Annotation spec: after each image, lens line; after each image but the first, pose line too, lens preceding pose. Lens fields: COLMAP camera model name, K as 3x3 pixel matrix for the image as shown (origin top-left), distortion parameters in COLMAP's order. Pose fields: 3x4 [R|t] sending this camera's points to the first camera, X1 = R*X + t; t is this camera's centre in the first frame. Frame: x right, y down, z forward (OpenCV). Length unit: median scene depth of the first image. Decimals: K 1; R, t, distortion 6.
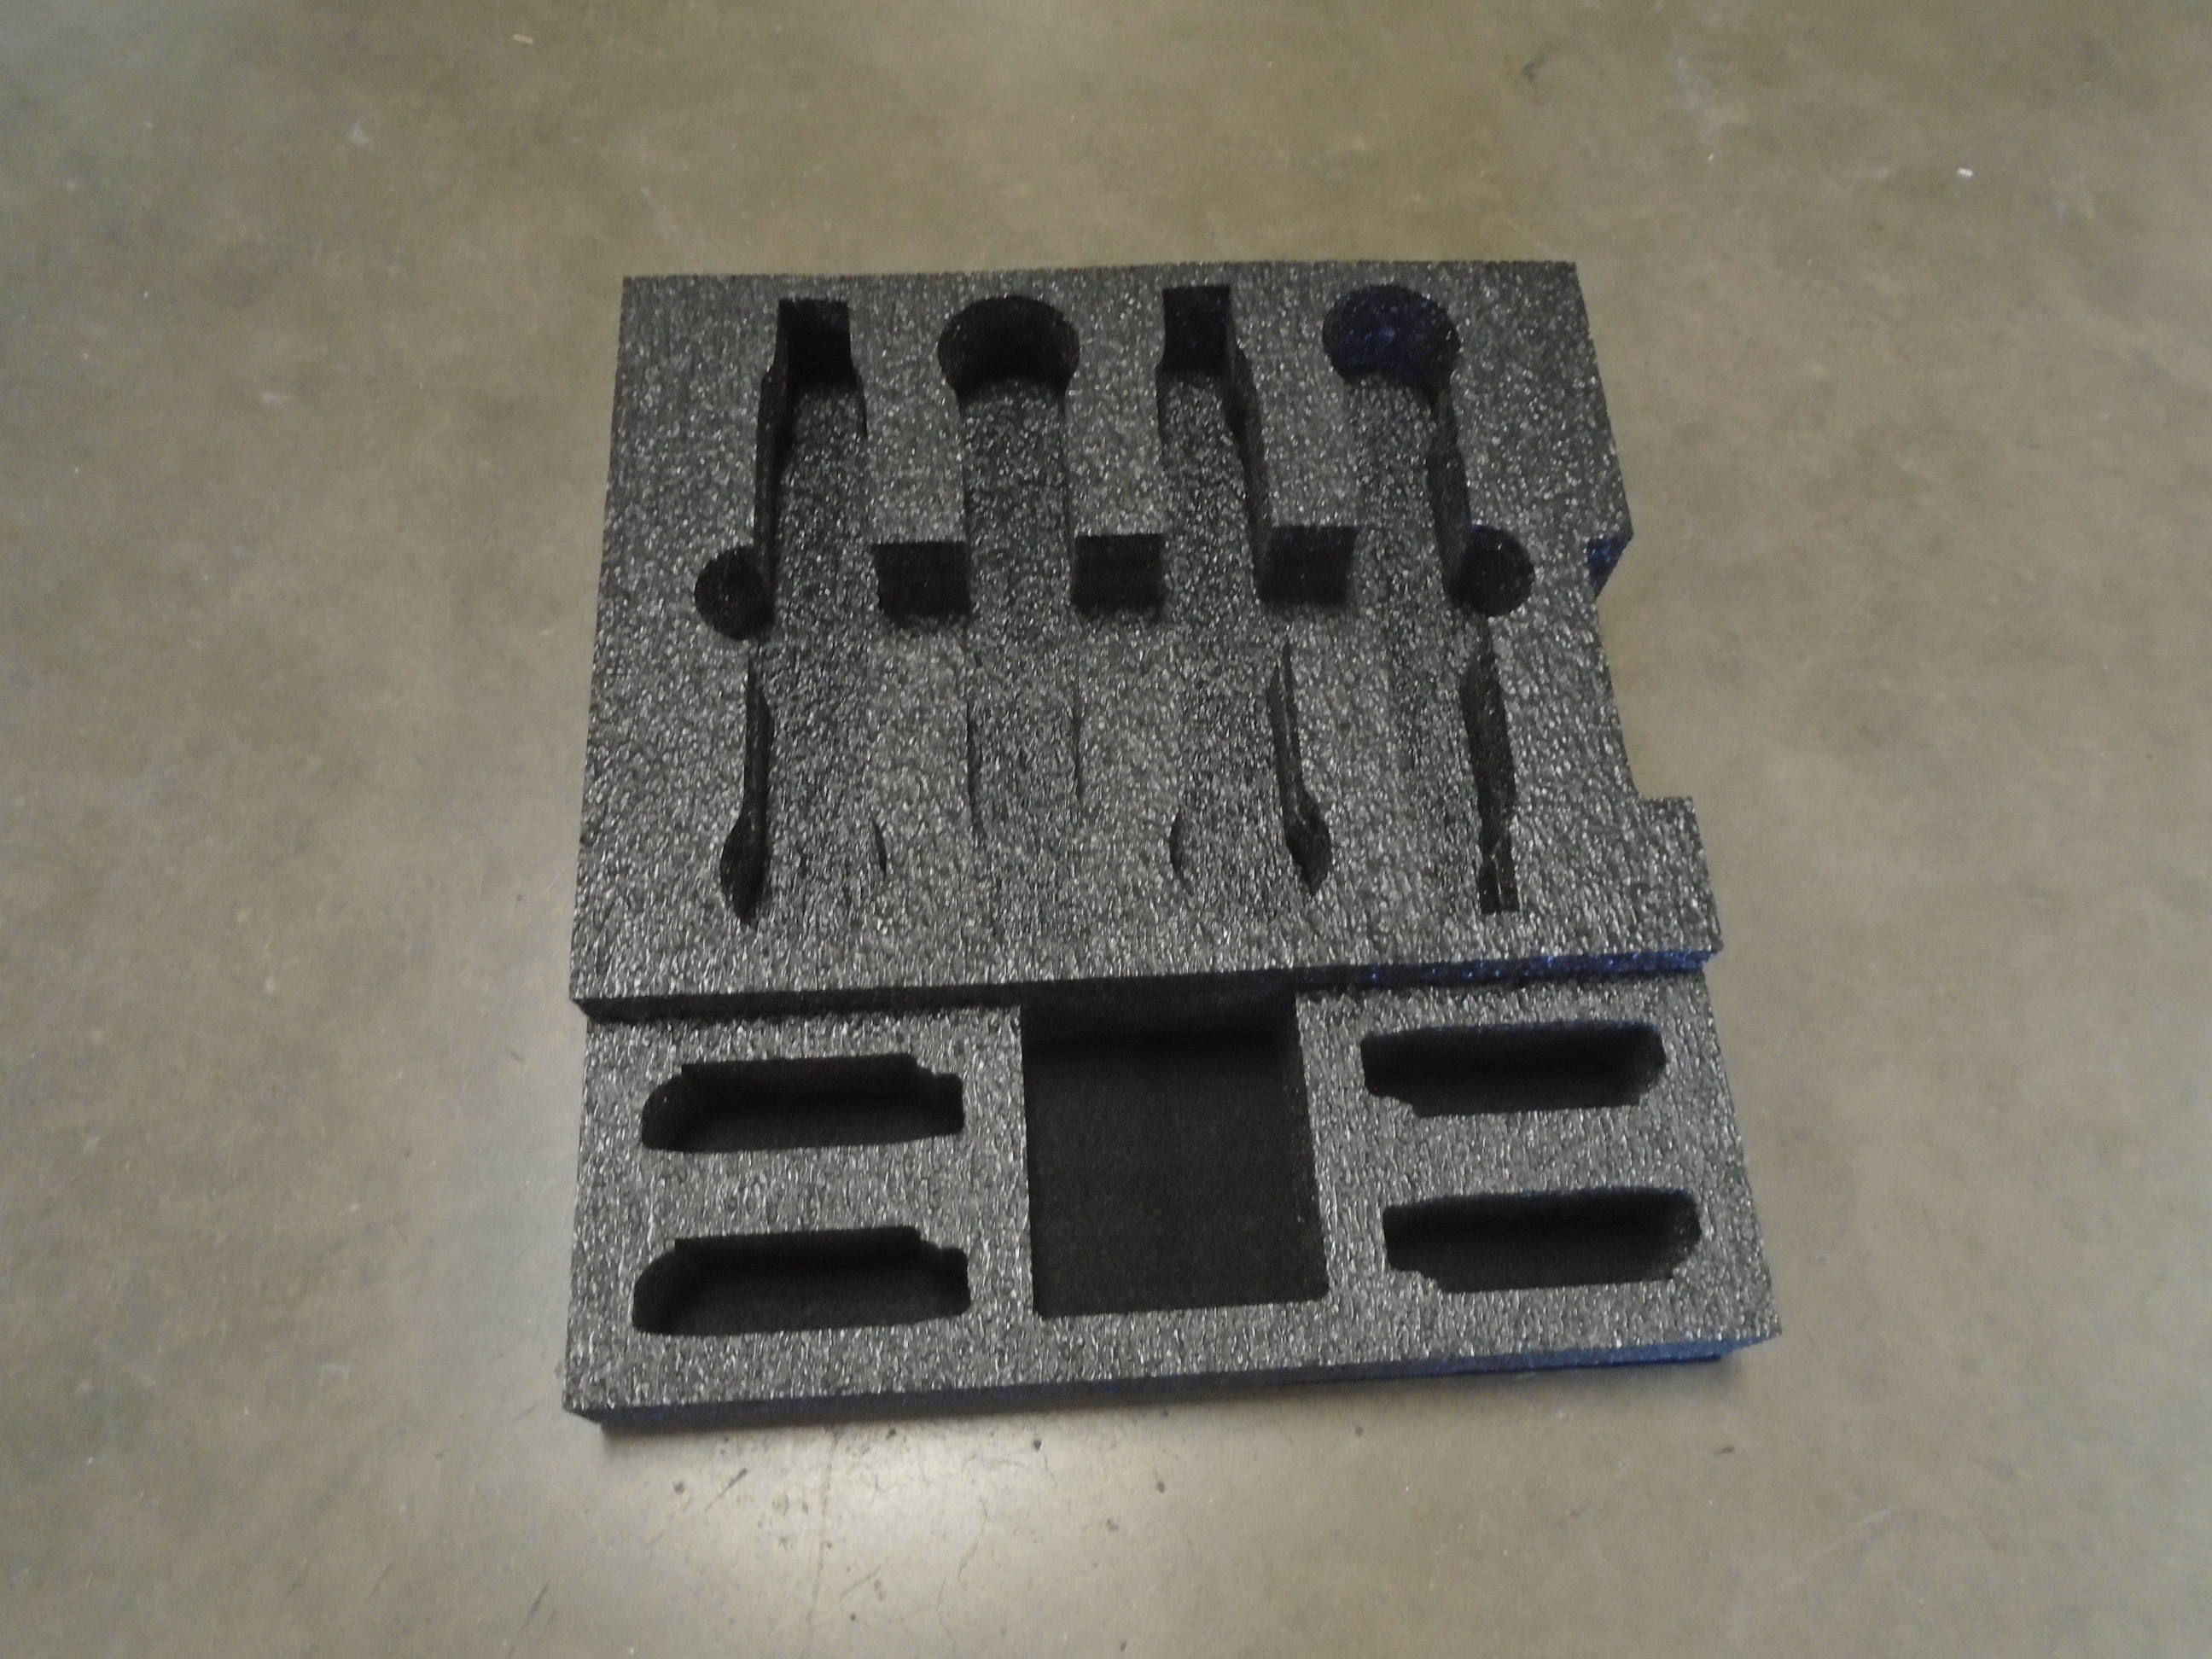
lens RADIAL K [[1698.8, 0, 1096.6], [0, 1698.8, 820.8], [0, 0, 1]] dist [-0.004938, -0.001403]
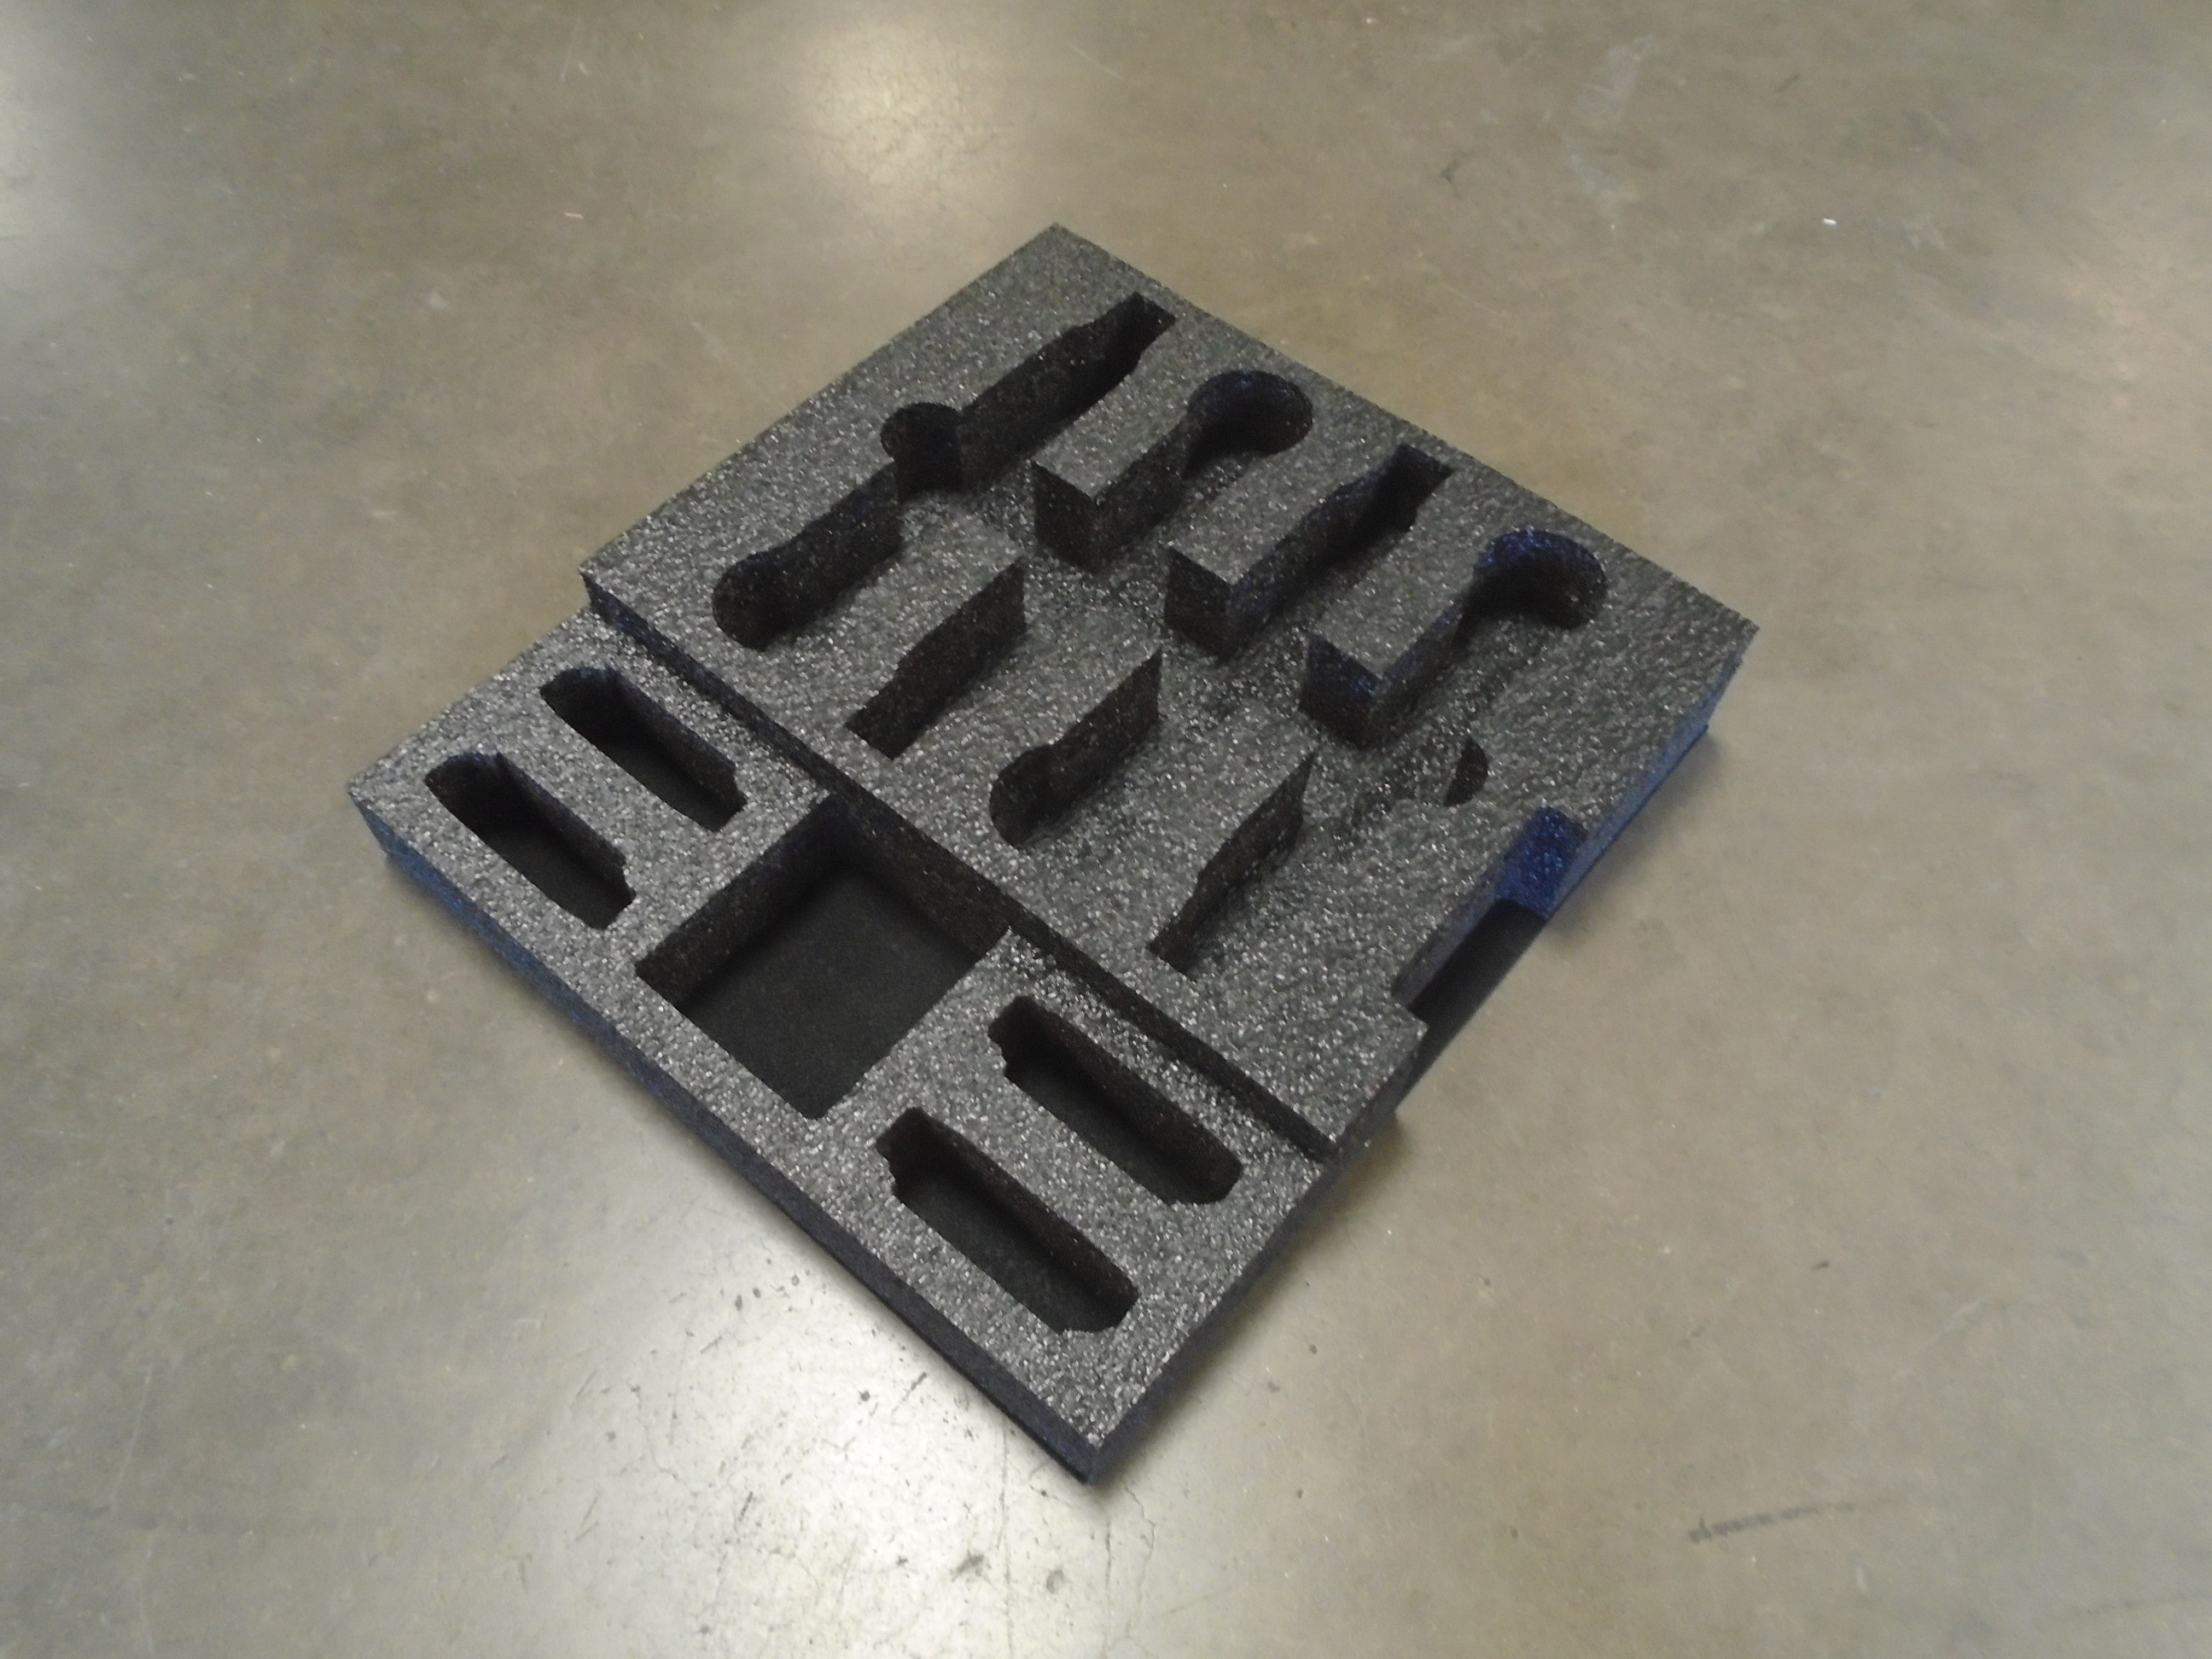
lens RADIAL K [[1698.8, 0, 1096.6], [0, 1698.8, 820.8], [0, 0, 1]] dist [-0.004938, -0.001403]
pose [[0.994419, -0.097036, 0.041419, -0.095882], [0.102206, 0.983394, -0.149968, 0.184372], [-0.026178, 0.153364, 0.987823, -0.091573]]
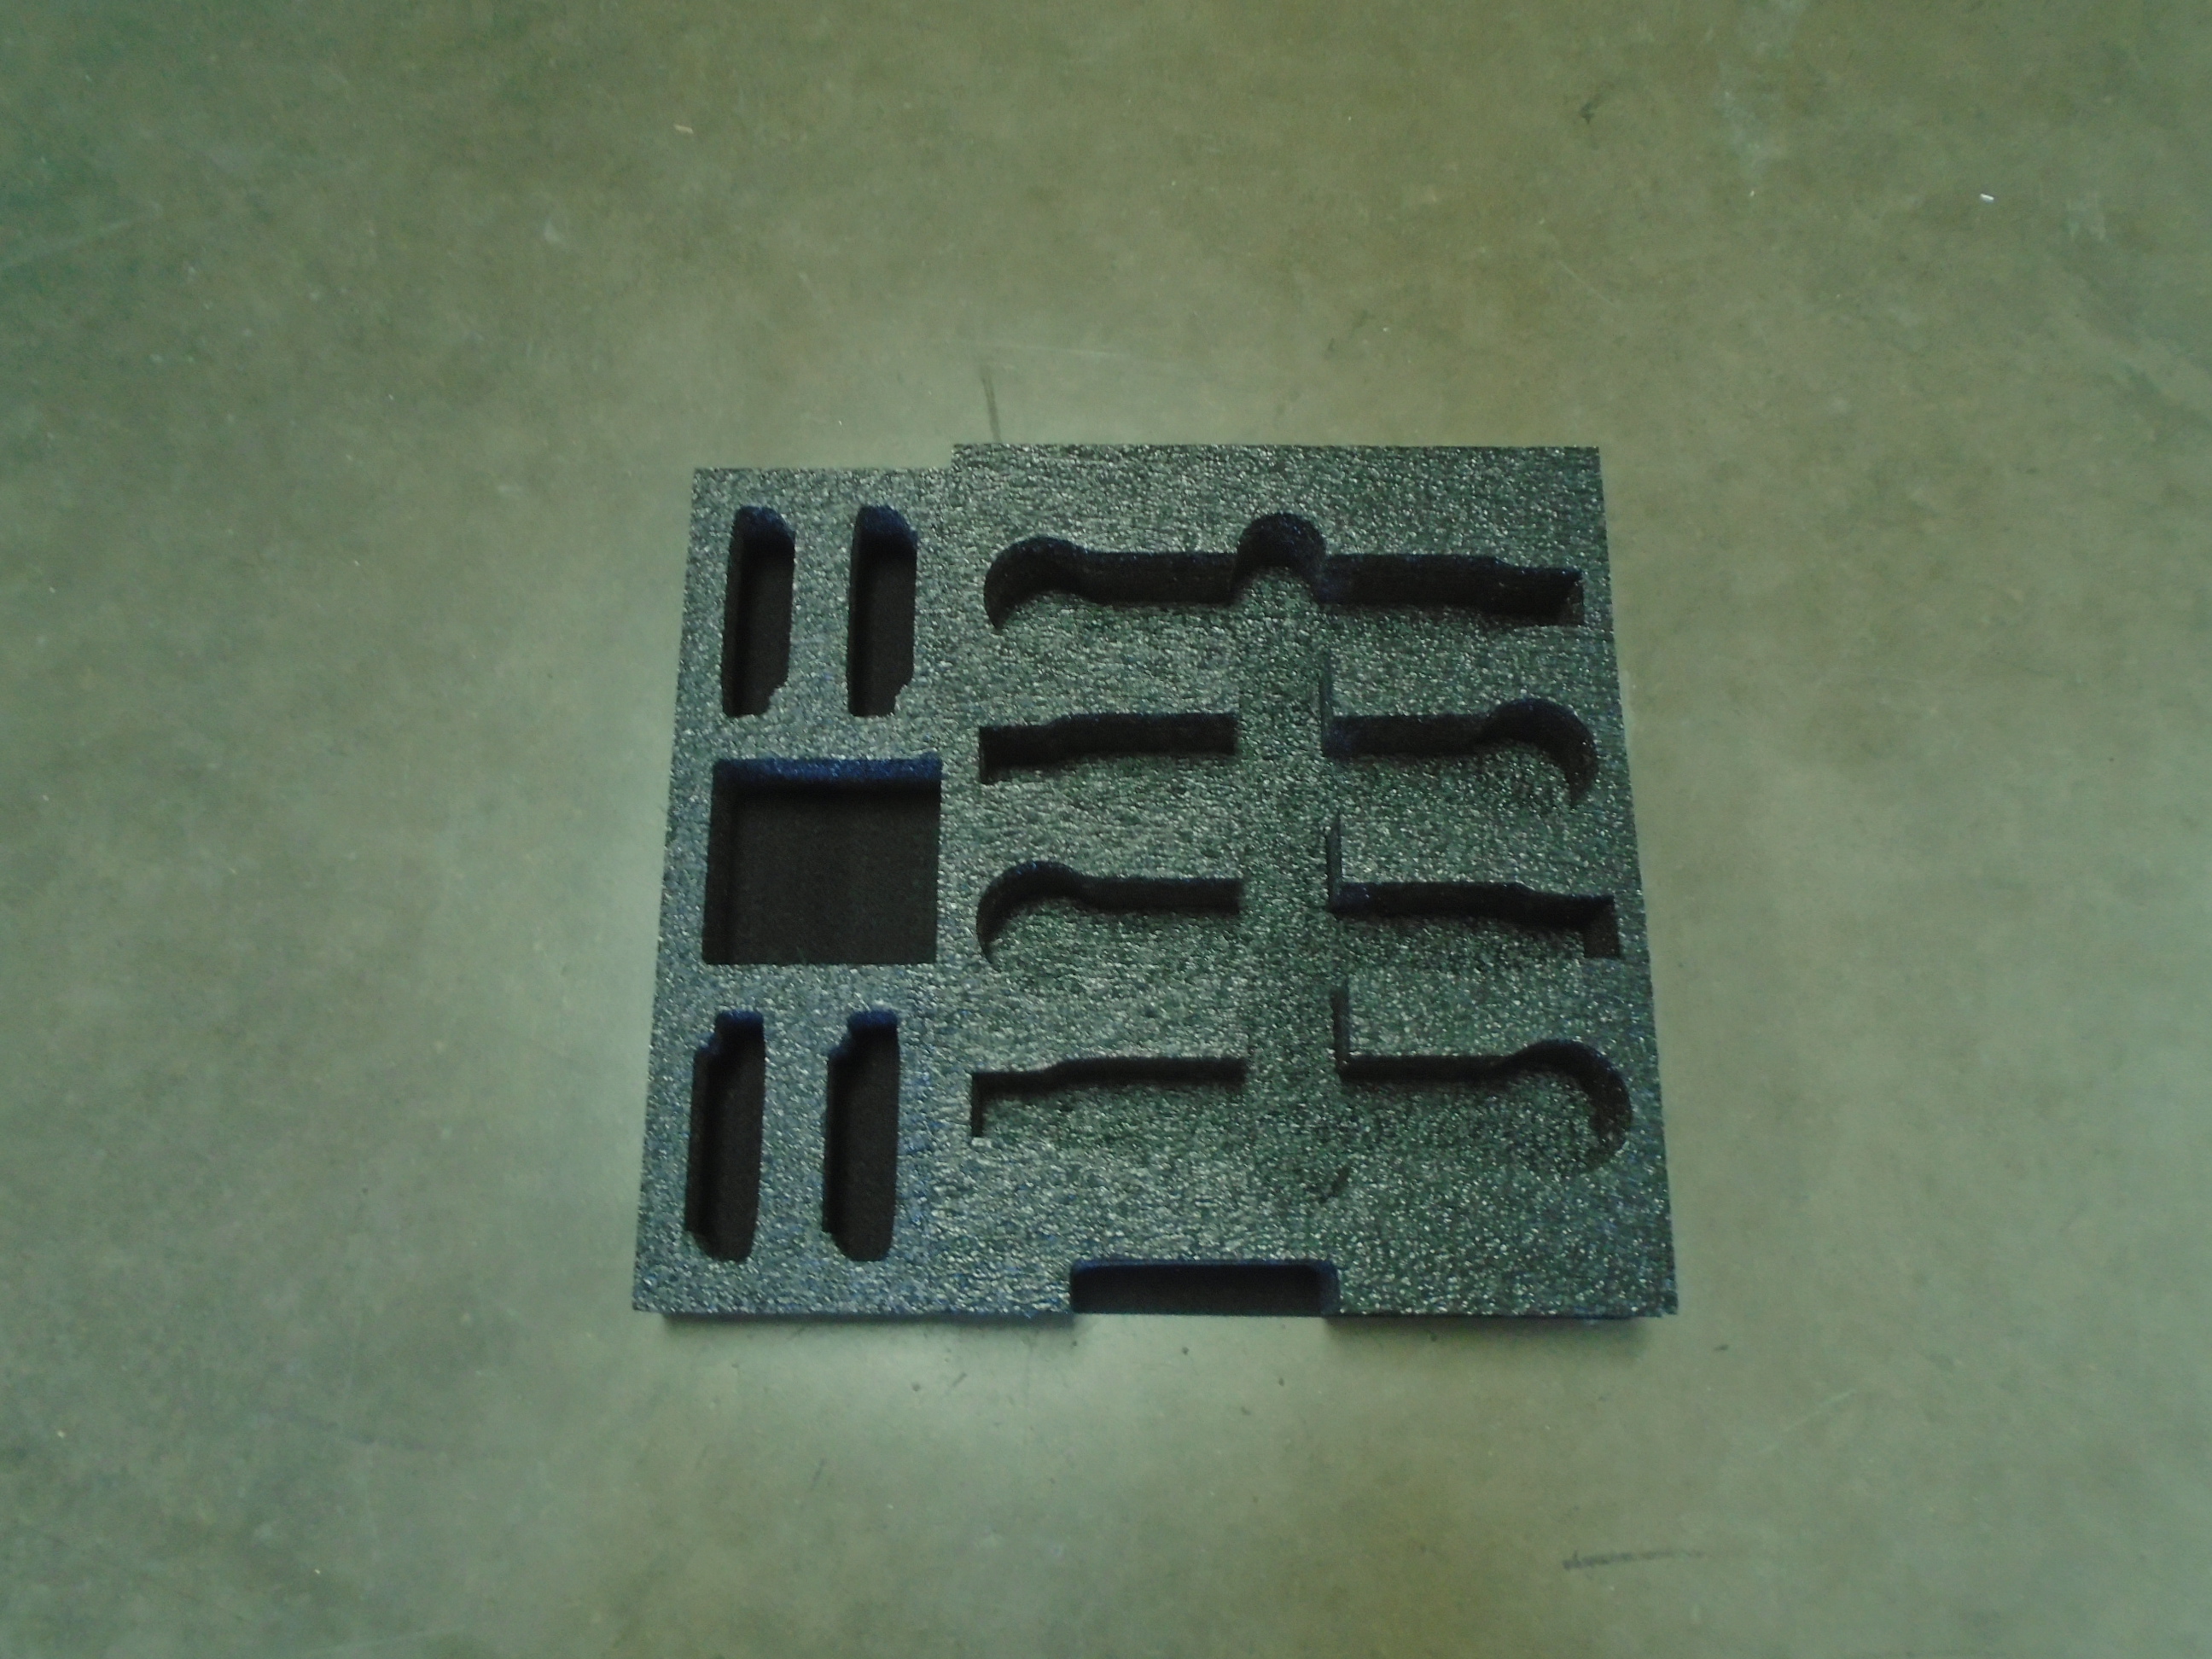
lens RADIAL K [[1698.8, 0, 1096.6], [0, 1698.8, 820.8], [0, 0, 1]] dist [-0.004938, -0.001403]
pose [[0.998658, -0.023940, -0.045935, -0.029433], [0.029830, 0.990778, 0.132170, -0.185238], [0.042348, -0.133363, 0.990162, -0.211624]]
